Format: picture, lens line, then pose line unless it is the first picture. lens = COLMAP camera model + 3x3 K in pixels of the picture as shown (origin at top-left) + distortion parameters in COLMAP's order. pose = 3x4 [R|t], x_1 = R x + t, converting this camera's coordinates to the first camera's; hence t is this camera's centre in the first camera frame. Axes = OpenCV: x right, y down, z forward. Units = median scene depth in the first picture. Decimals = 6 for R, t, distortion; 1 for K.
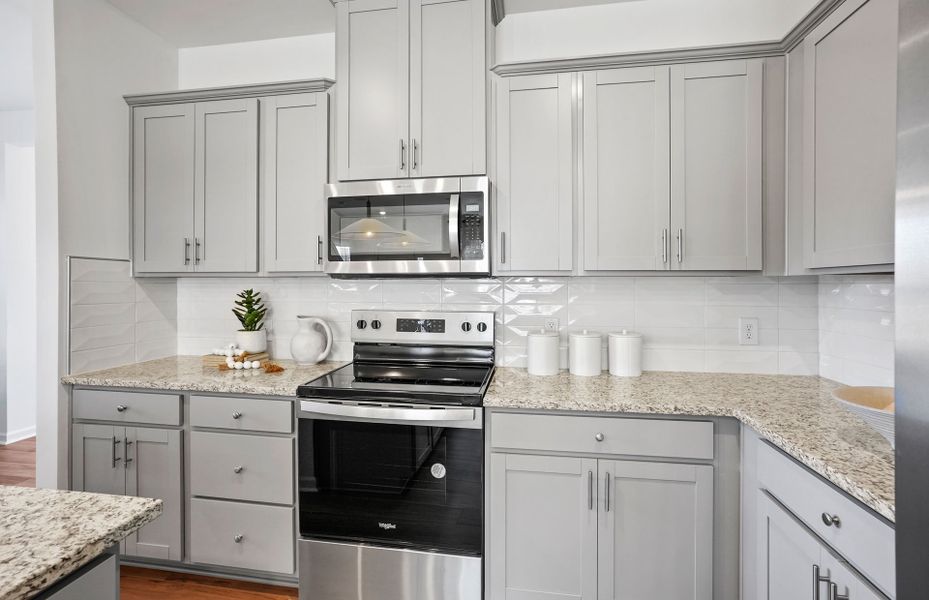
lens RADIAL K [[424.1, 0, 459.5], [0, 424.1, 286.0], [0, 0, 1]] dist [-0.023076, 0.011691]
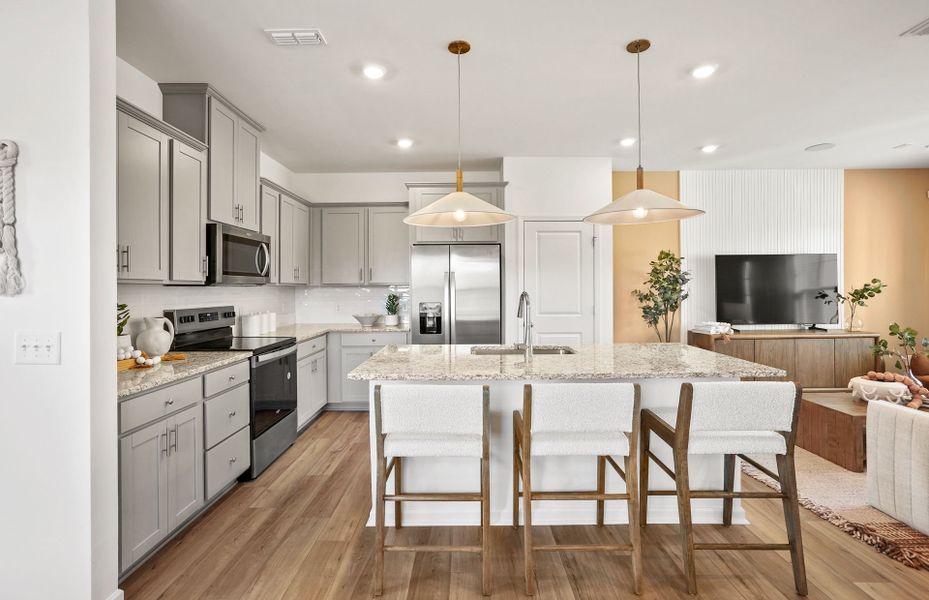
lens RADIAL K [[424.1, 0, 463.2], [0, 424.1, 288.0], [0, 0, 1]] dist [-0.023076, 0.011691]
pose [[-0.169090, 0.000881, 0.985600, -1.910779], [0.011016, 0.999939, 0.000997, -0.003346], [-0.985539, 0.011026, -0.169089, 0.389206]]
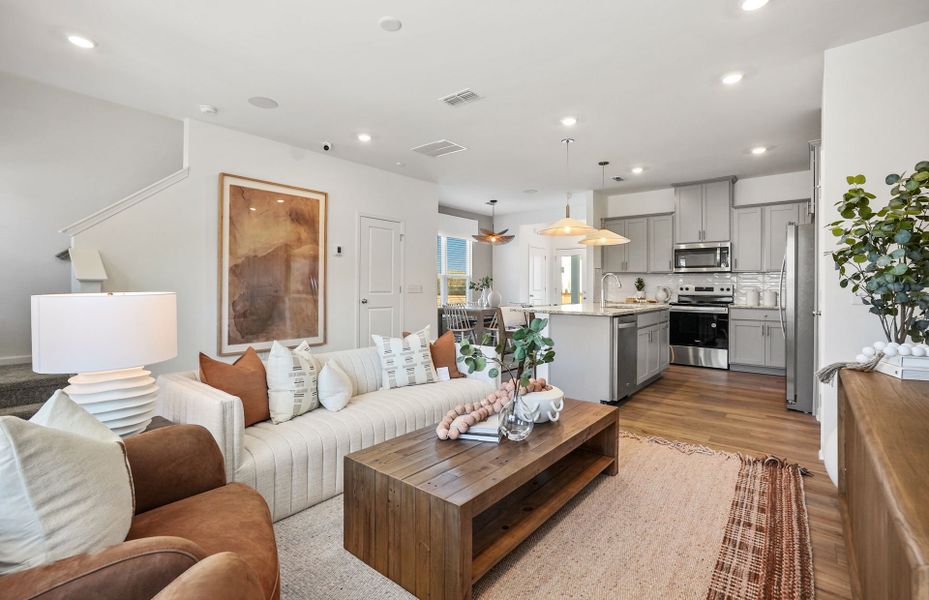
lens RADIAL K [[424.1, 0, 463.3], [0, 424.1, 283.5], [0, 0, 1]] dist [-0.023076, 0.011691]
pose [[0.870022, 0.002348, -0.493008, -0.116374], [-0.008241, 0.999918, -0.009781, 0.105691], [0.492945, 0.012573, 0.869970, -2.682361]]
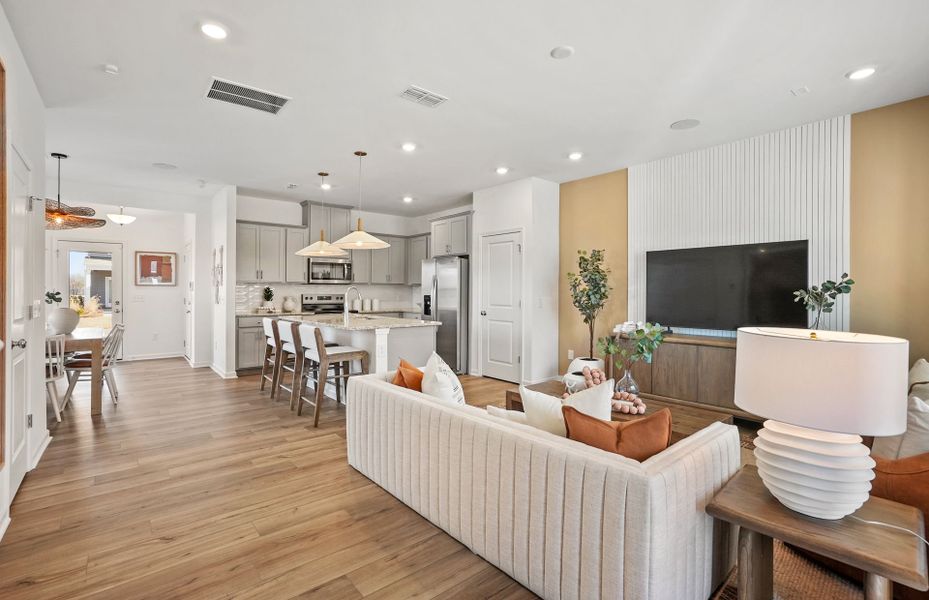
lens RADIAL K [[424.1, 0, 458.5], [0, 424.1, 276.0], [0, 0, 1]] dist [-0.023076, 0.011691]
pose [[0.650577, 0.028600, 0.758901, -2.198130], [0.000206, 0.999284, -0.037836, 0.048169], [-0.759440, 0.024772, 0.650106, -2.267245]]
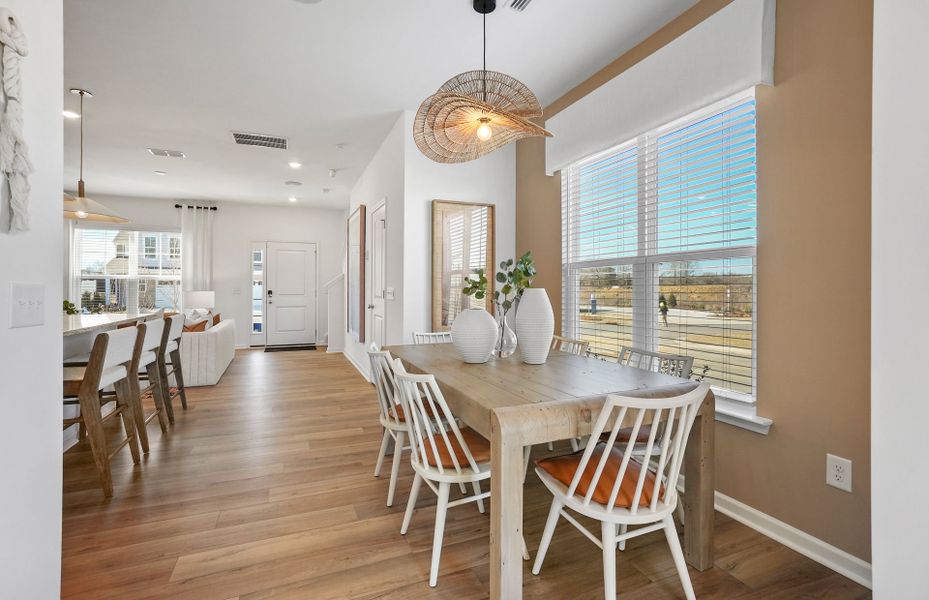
lens RADIAL K [[424.1, 0, 458.4], [0, 424.1, 290.6], [0, 0, 1]] dist [-0.023076, 0.011691]
pose [[-0.849431, 0.002435, -0.527694, -1.181206], [-0.003549, 0.999940, 0.010326, 0.076198], [0.527688, 0.010644, -0.849372, 1.946540]]
